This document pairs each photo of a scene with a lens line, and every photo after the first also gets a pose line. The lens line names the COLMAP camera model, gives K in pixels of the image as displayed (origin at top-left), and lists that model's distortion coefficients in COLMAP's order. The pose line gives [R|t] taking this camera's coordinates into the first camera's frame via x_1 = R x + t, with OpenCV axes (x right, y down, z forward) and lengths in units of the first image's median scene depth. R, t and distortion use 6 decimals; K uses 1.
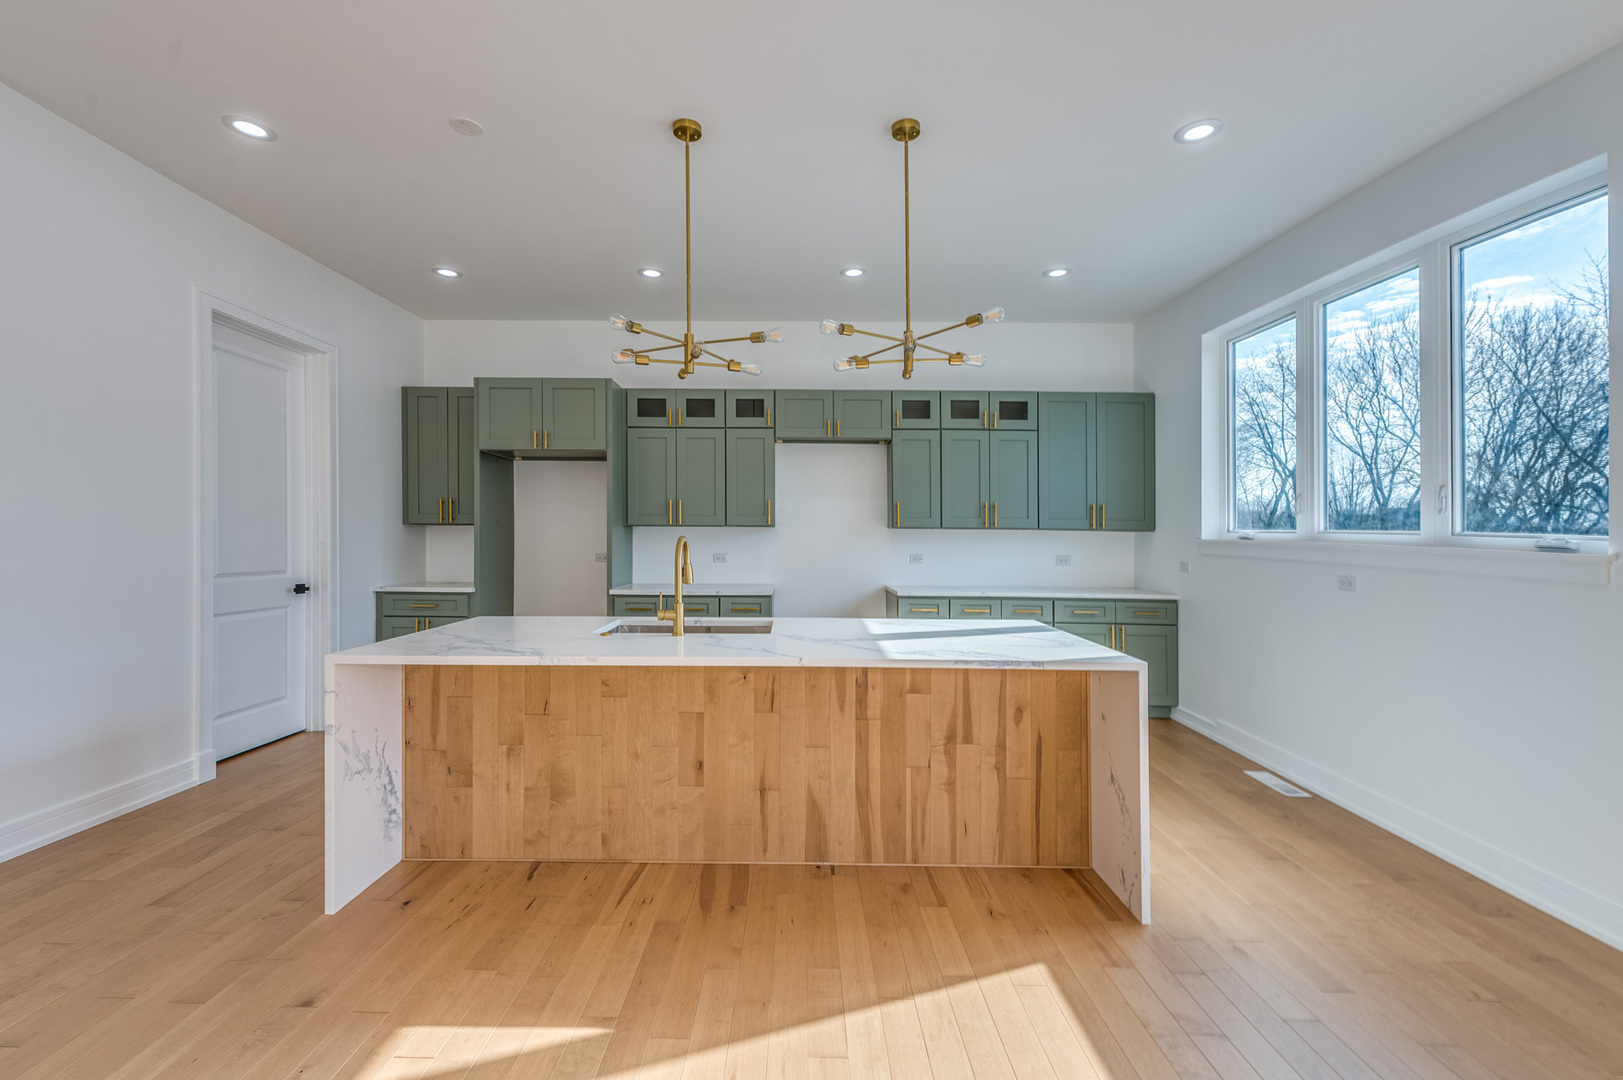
lens RADIAL K [[675.6, 0, 803.7], [0, 675.6, 530.2], [0, 0, 1]] dist [0.007373, -0.000109]
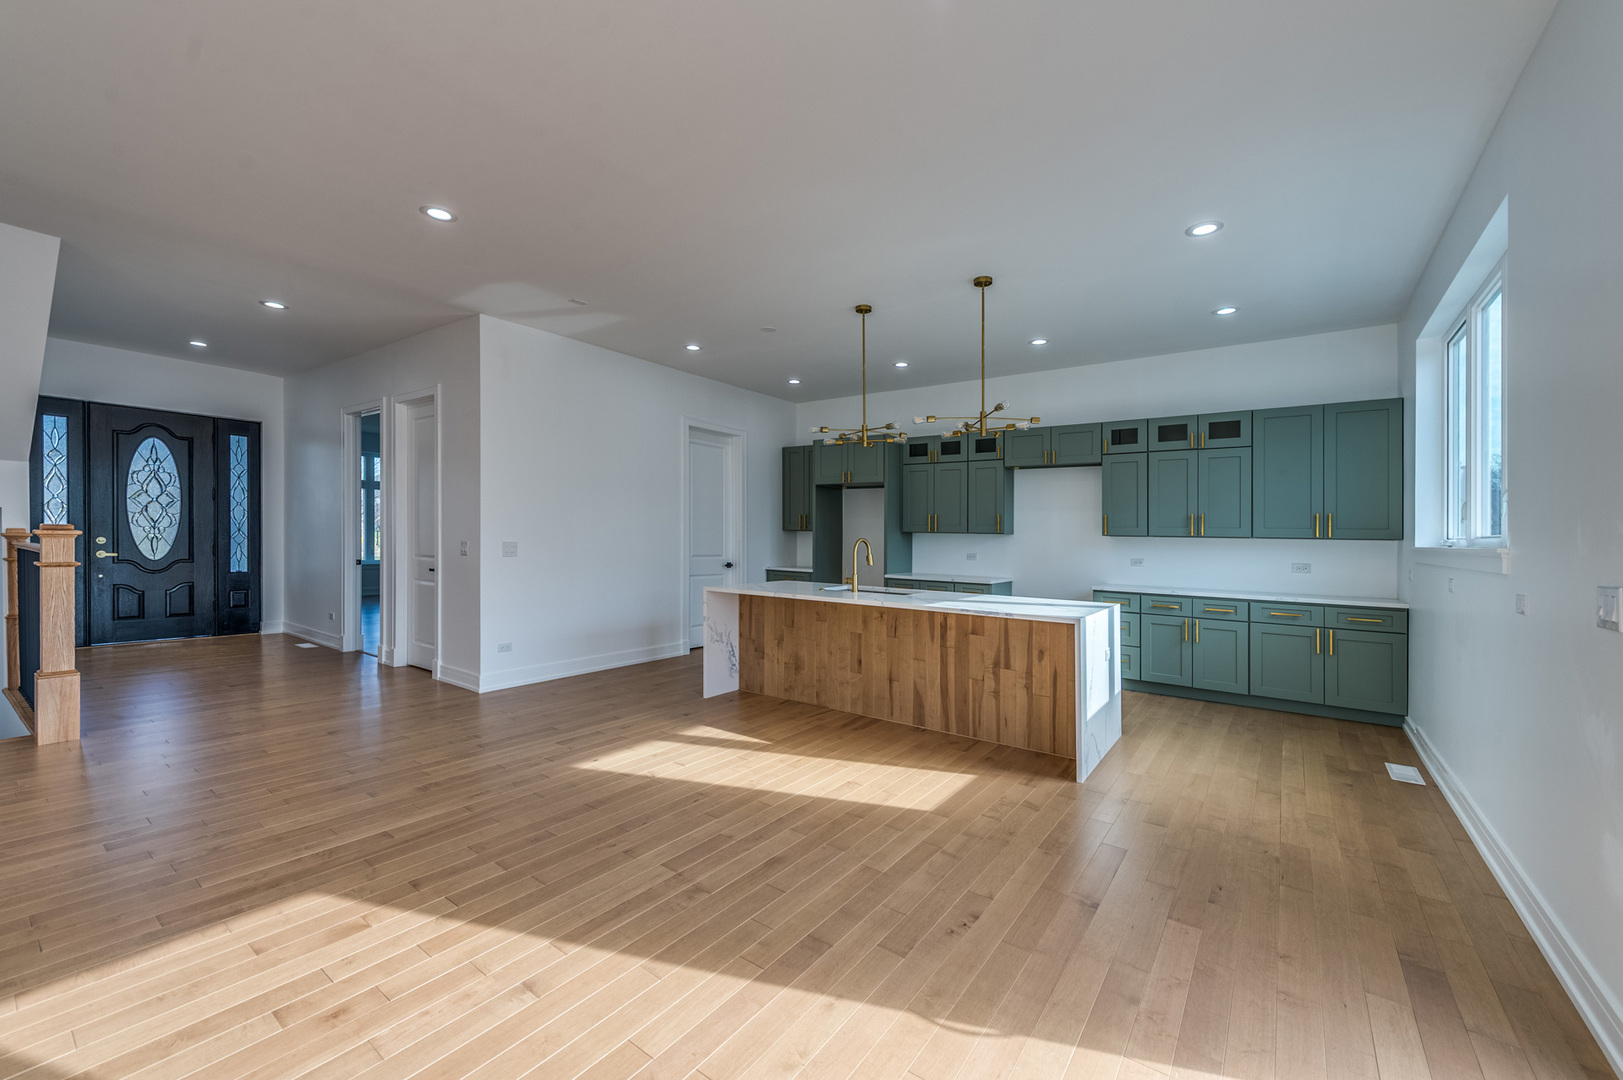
lens RADIAL K [[650.9, 0, 811.3], [0, 650.9, 560.0], [0, 0, 1]] dist [0.002673, -0.000089]
pose [[0.817679, 0.029734, -0.574906, 0.737238], [-0.010435, 0.999267, 0.036841, 0.006706], [0.575580, -0.024125, 0.817390, -0.509666]]
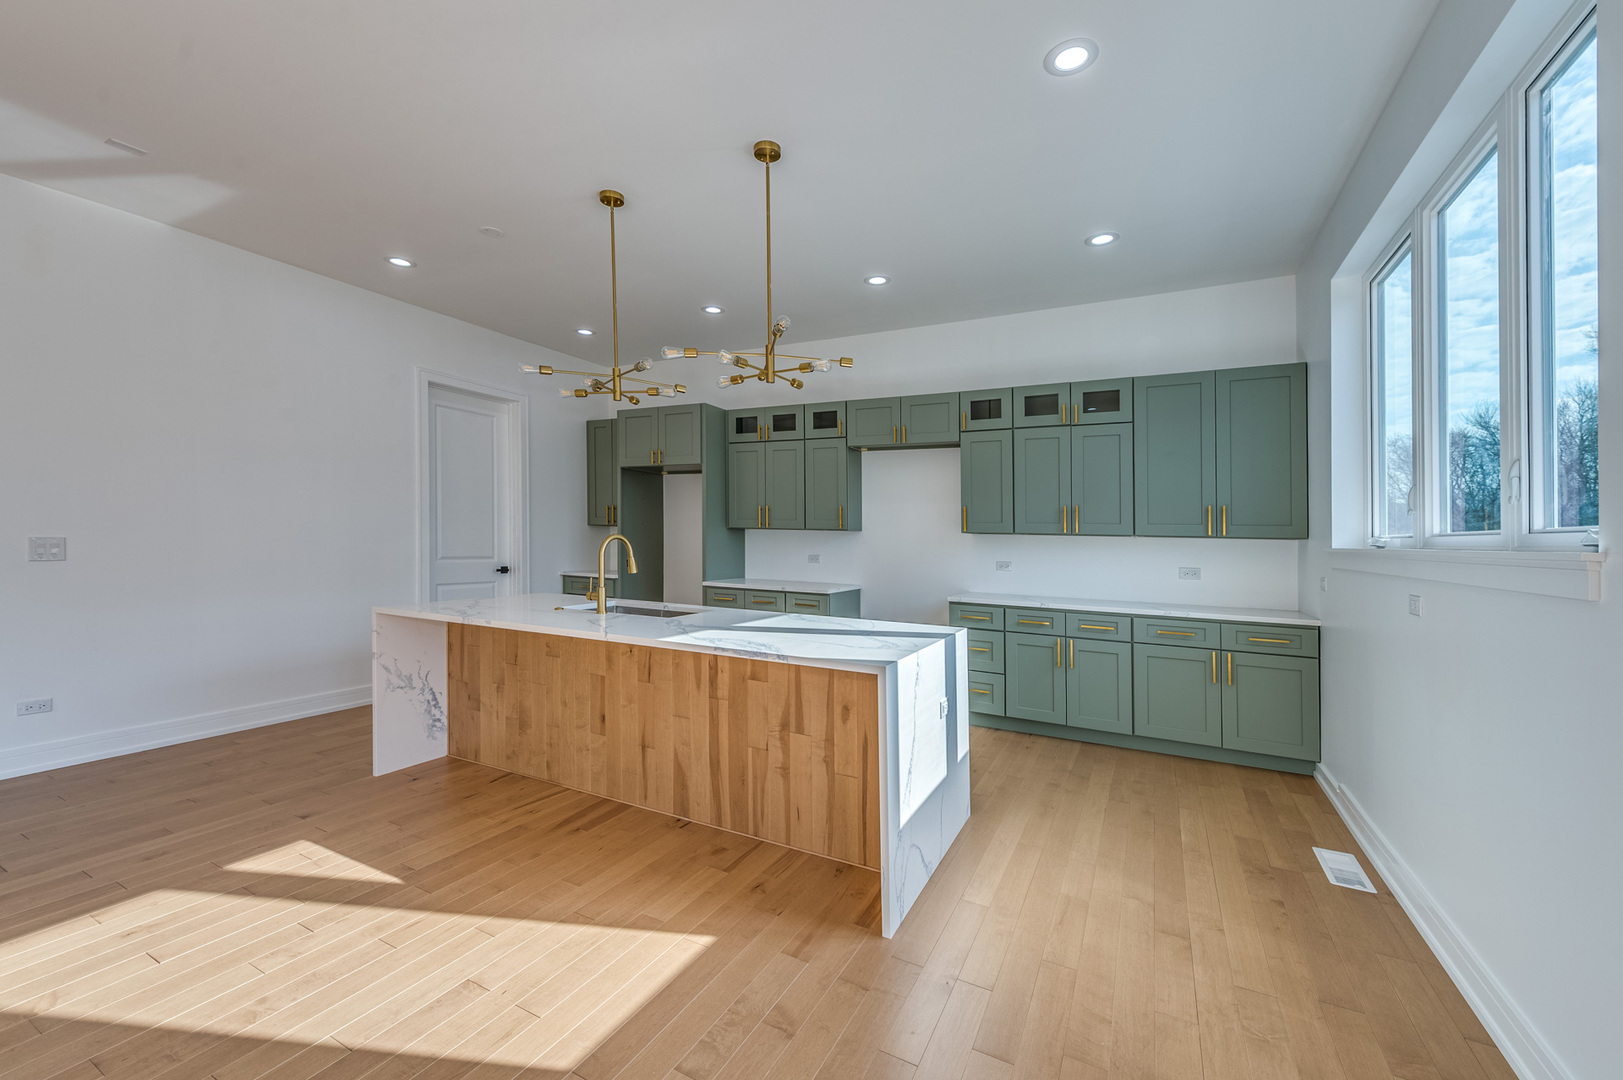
lens RADIAL K [[651.7, 0, 811.4], [0, 651.7, 547.5], [0, 0, 1]] dist [0.009186, -0.000138]
pose [[0.893104, 0.020549, -0.449380, 0.705047], [-0.014130, 0.999745, 0.017634, 0.009420], [0.449627, -0.009399, 0.893167, 0.109118]]
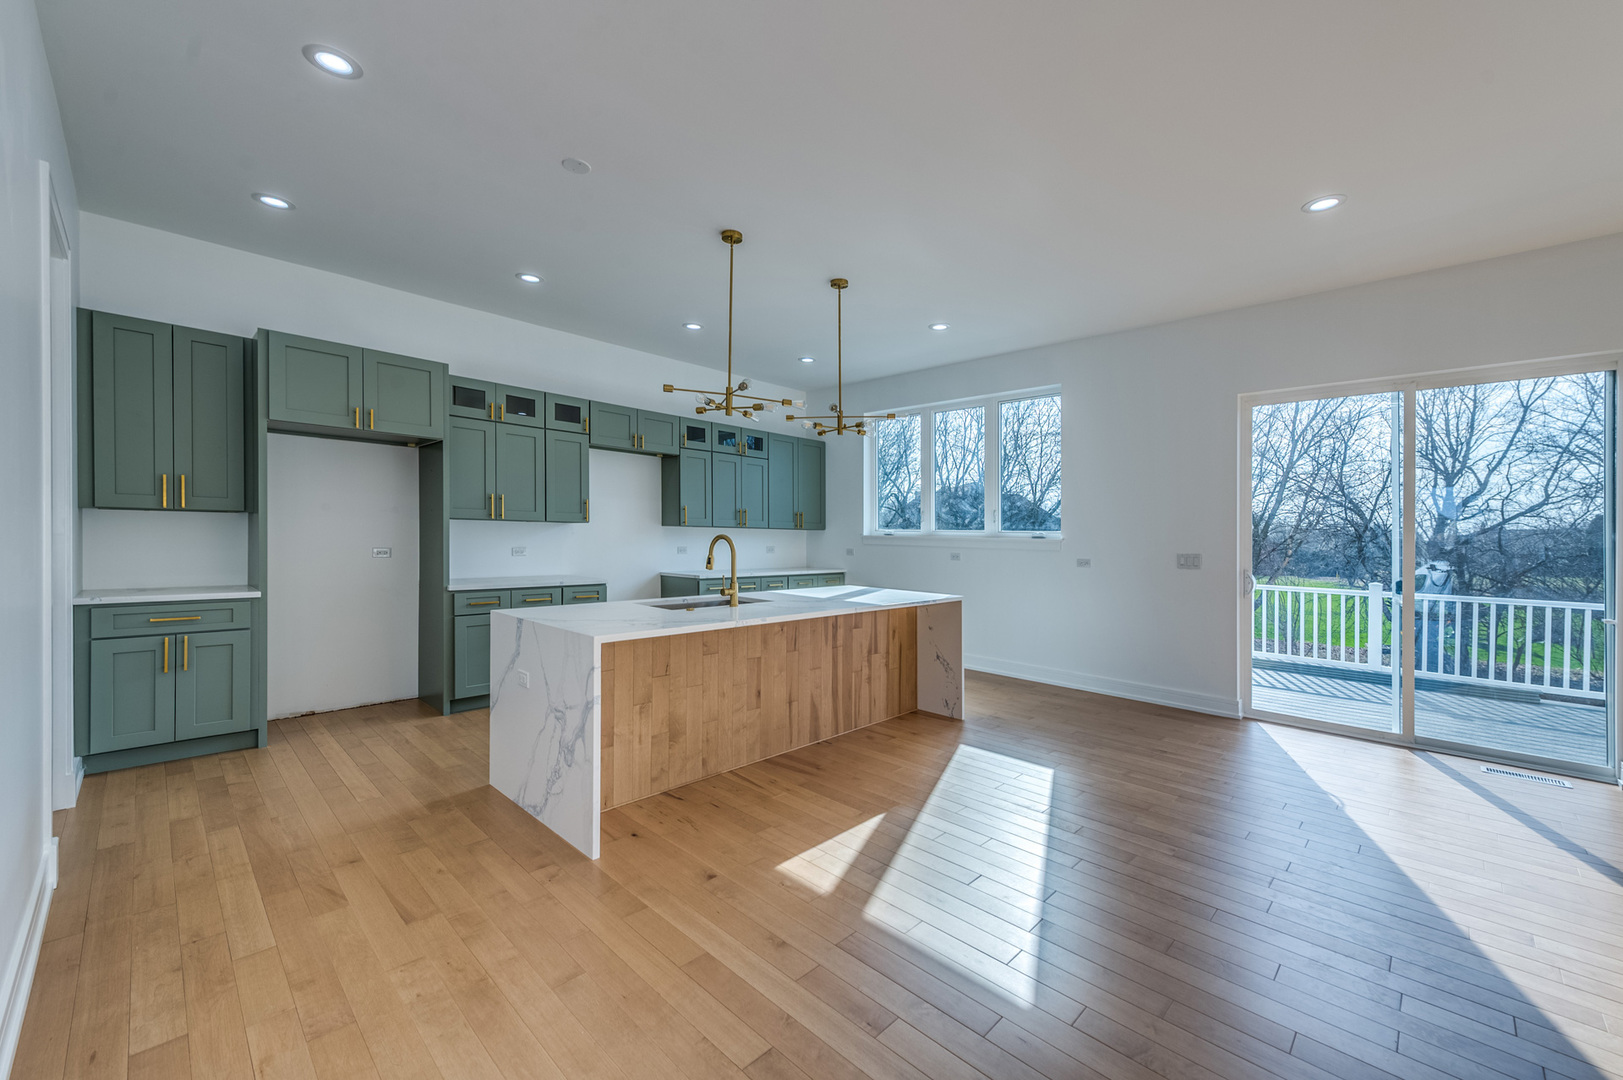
lens RADIAL K [[640.2, 0, 833.2], [0, 640.2, 527.8], [0, 0, 1]] dist [0.016539, 0.000030]
pose [[0.670633, 0.014619, 0.741645, -1.054099], [-0.019722, 0.999804, -0.001874, -0.005040], [-0.741527, -0.013370, 0.670789, -0.026469]]
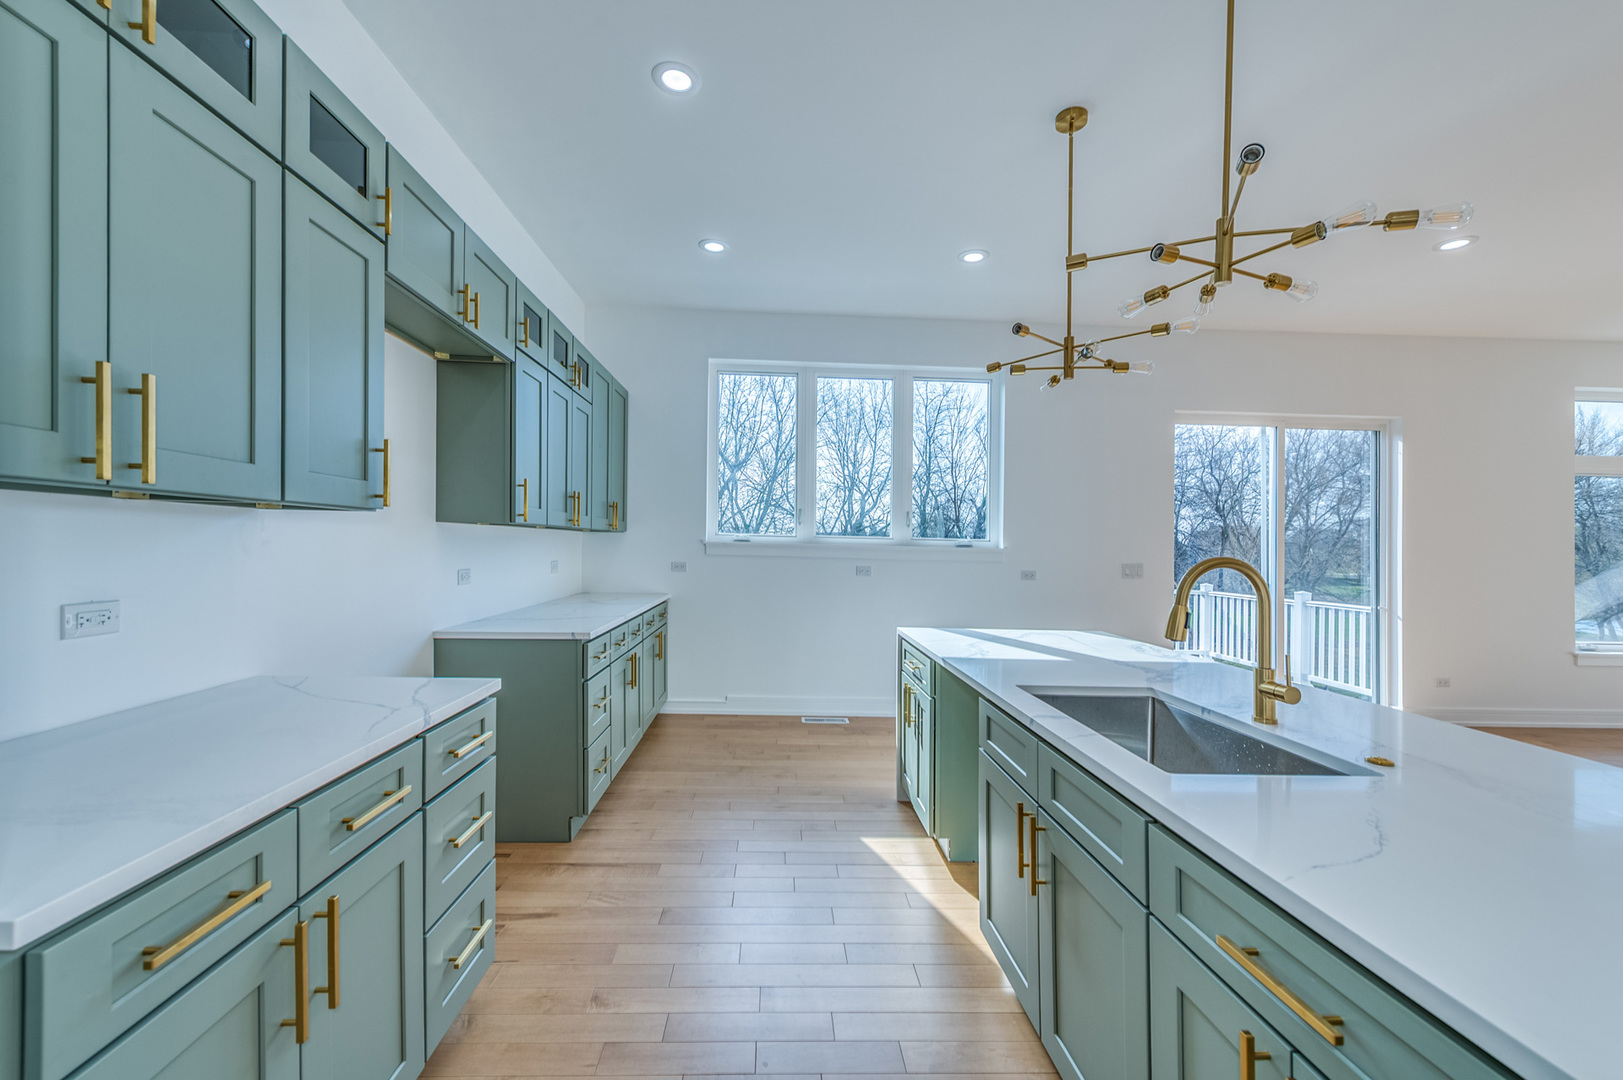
lens RADIAL K [[640.2, 0, 833.2], [0, 640.2, 527.8], [0, 0, 1]] dist [0.016539, 0.000030]
pose [[-0.065770, 0.017211, 0.997686, -0.772224], [-0.030800, 0.999340, -0.019270, 0.005972], [-0.997359, -0.031996, -0.065197, 1.465917]]
